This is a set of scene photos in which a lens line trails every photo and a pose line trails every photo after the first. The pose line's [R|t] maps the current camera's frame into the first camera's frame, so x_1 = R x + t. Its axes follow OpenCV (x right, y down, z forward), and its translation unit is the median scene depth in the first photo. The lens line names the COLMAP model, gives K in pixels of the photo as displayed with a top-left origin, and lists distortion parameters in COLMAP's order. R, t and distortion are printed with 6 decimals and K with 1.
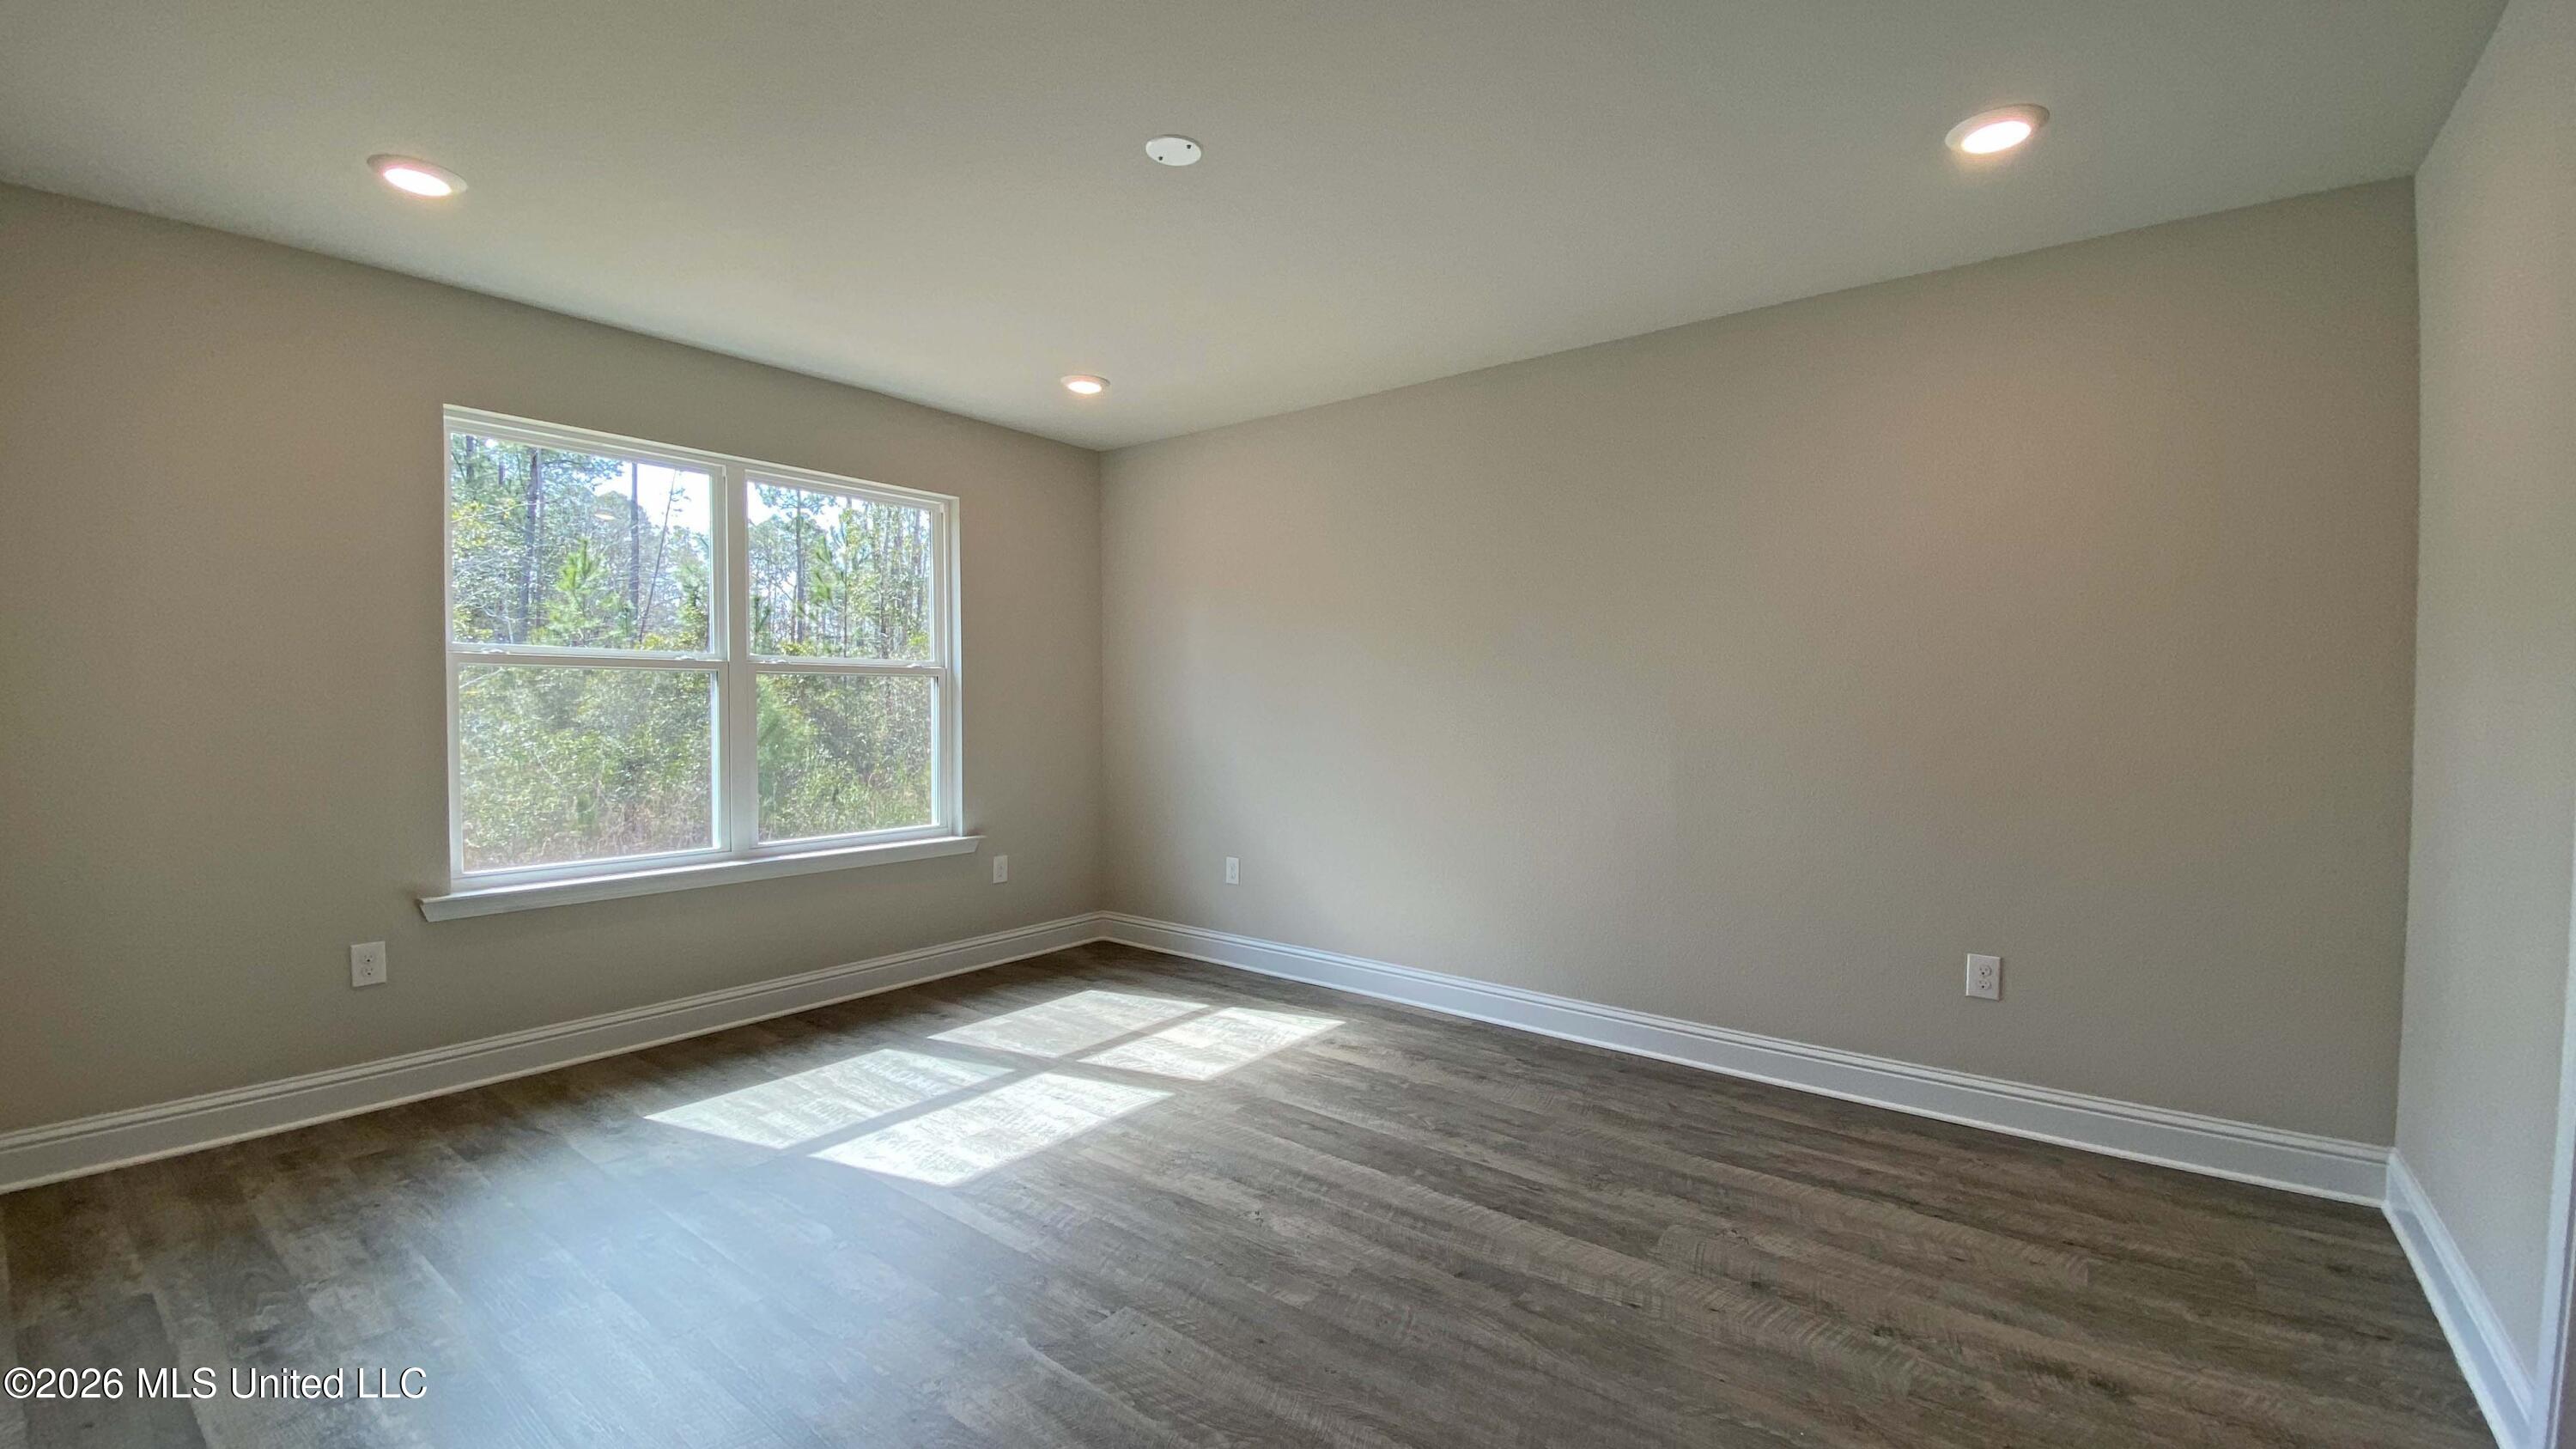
lens RADIAL K [[1050.4, 0, 1299.6], [0, 1050.4, 715.3], [0, 0, 1]] dist [-0.000869, -0.001746]
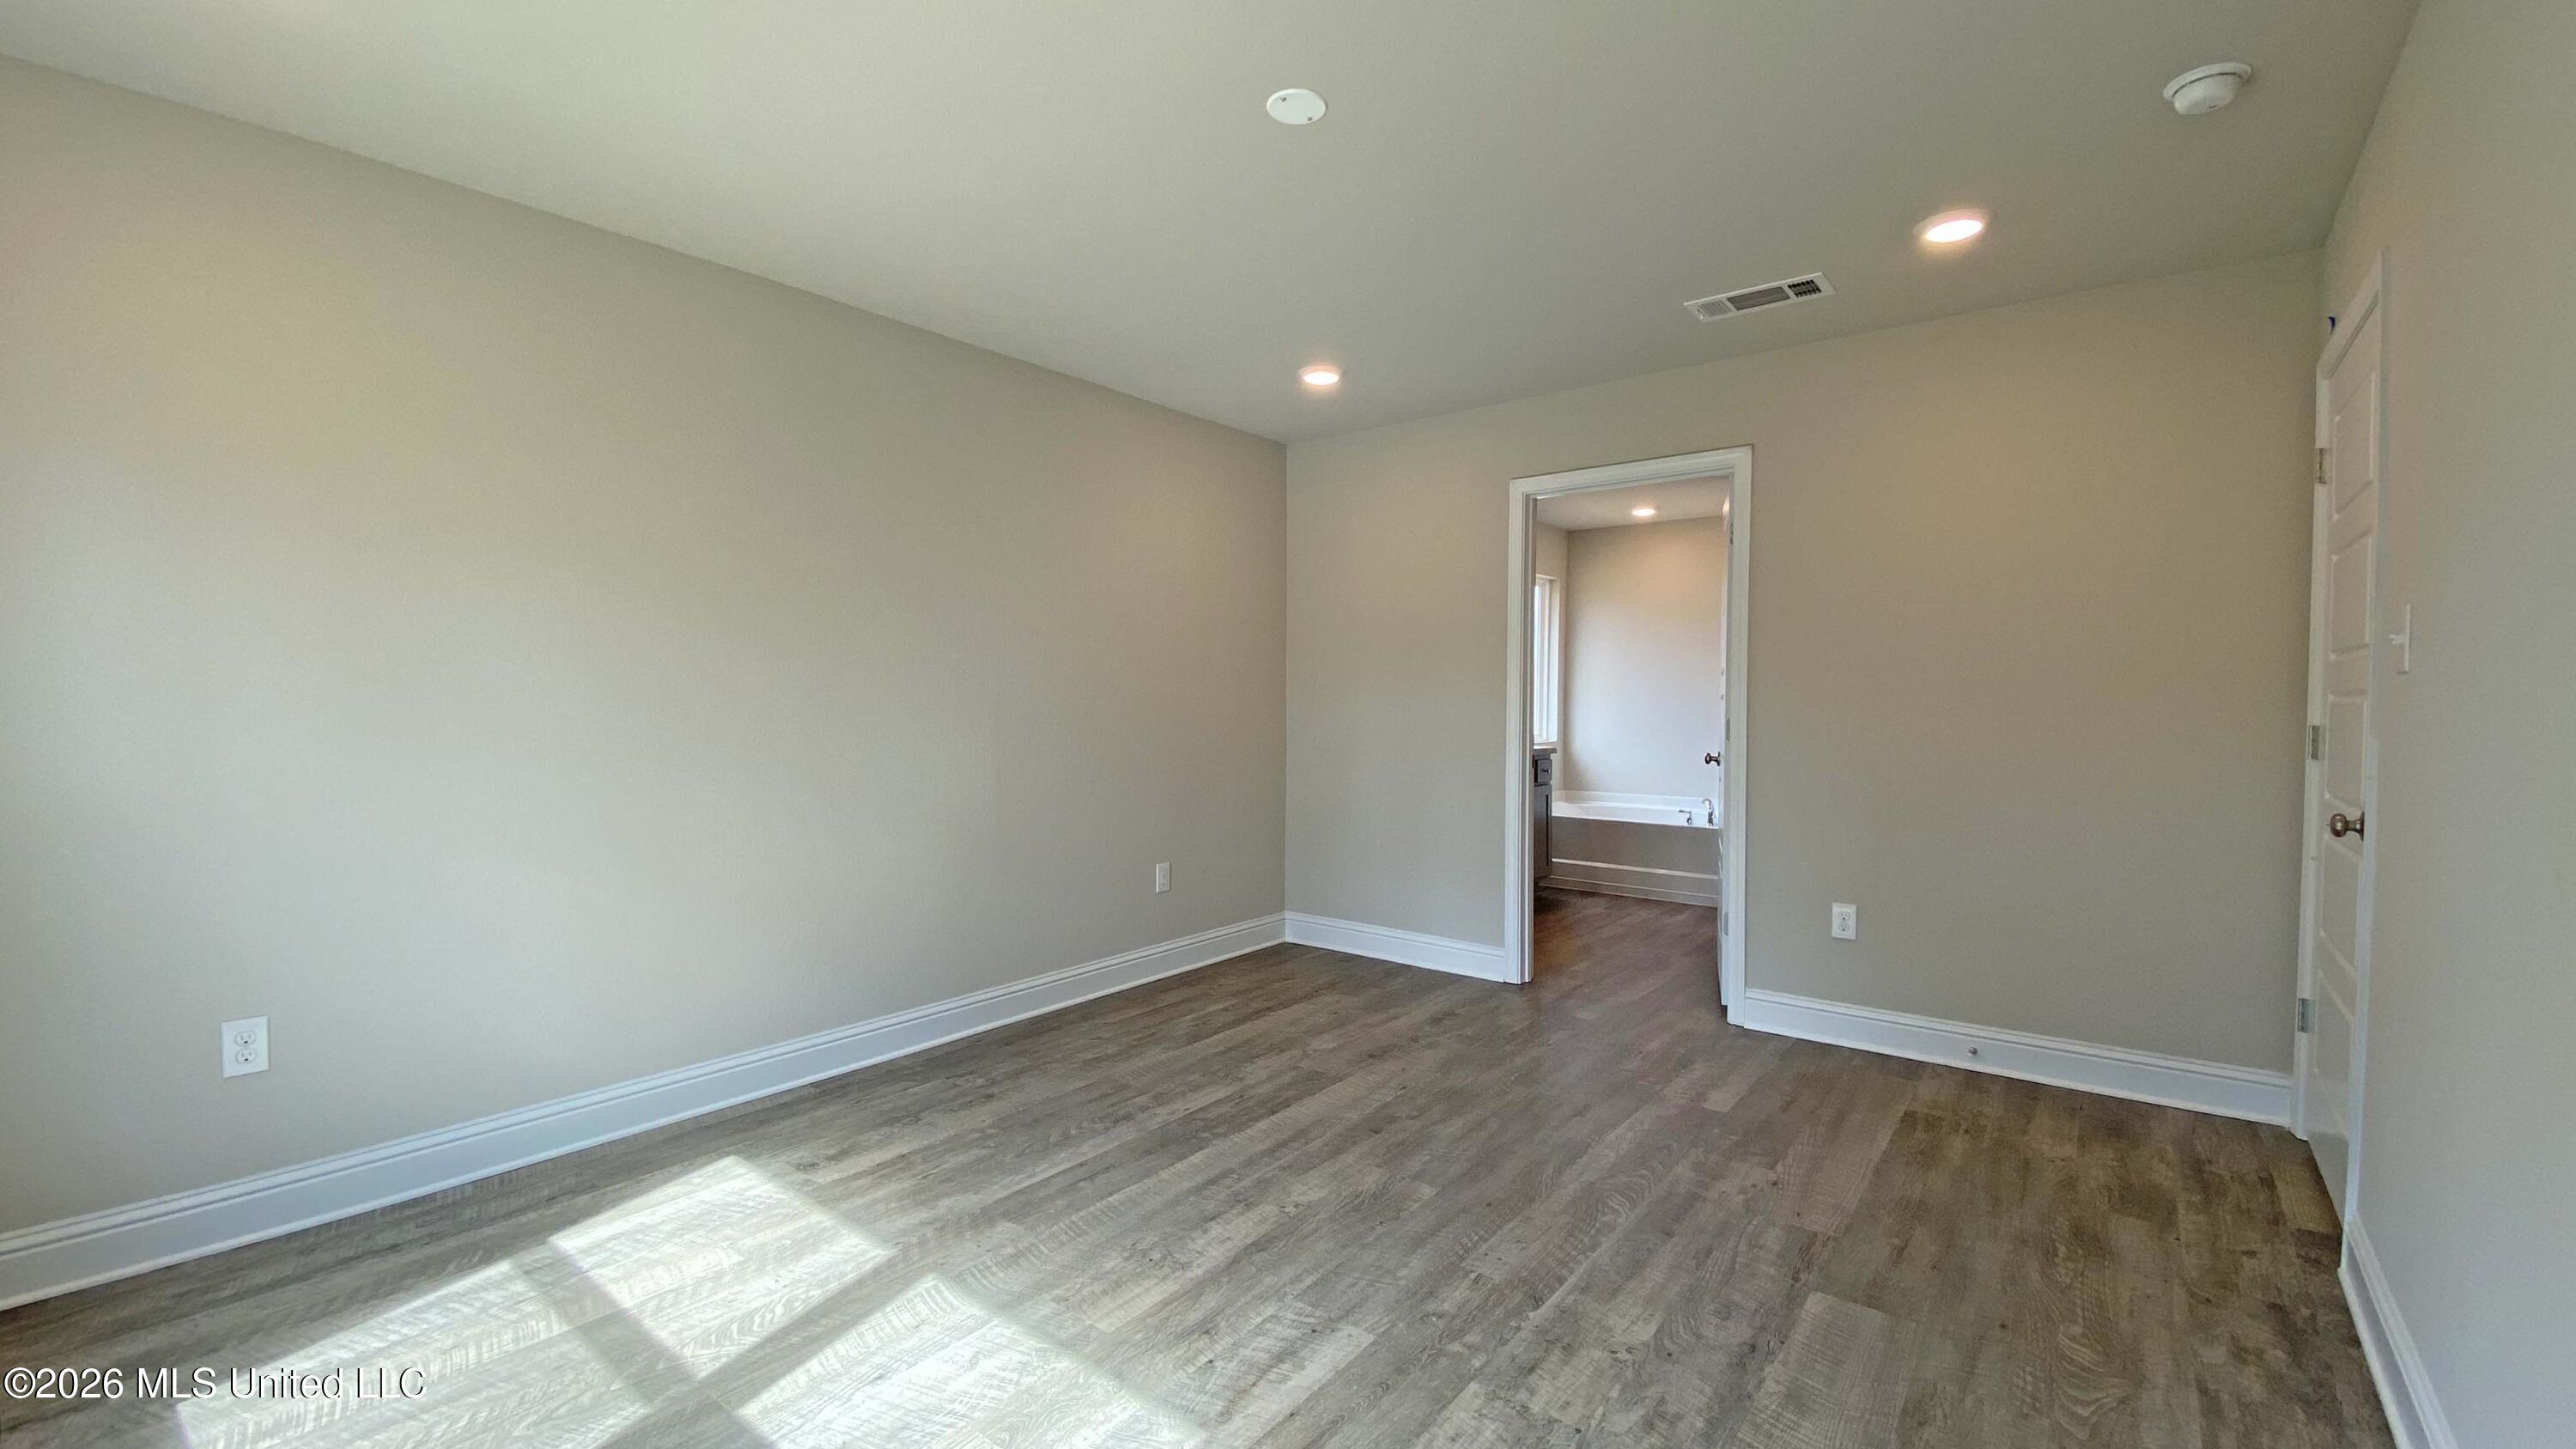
lens RADIAL K [[1050.4, 0, 1300.8], [0, 1050.4, 731.2], [0, 0, 1]] dist [-0.000869, -0.001746]
pose [[0.008196, -0.043425, 0.999023, -0.851341], [0.017071, 0.998917, 0.043281, -0.018890], [-0.999821, 0.016700, 0.008928, 0.806479]]
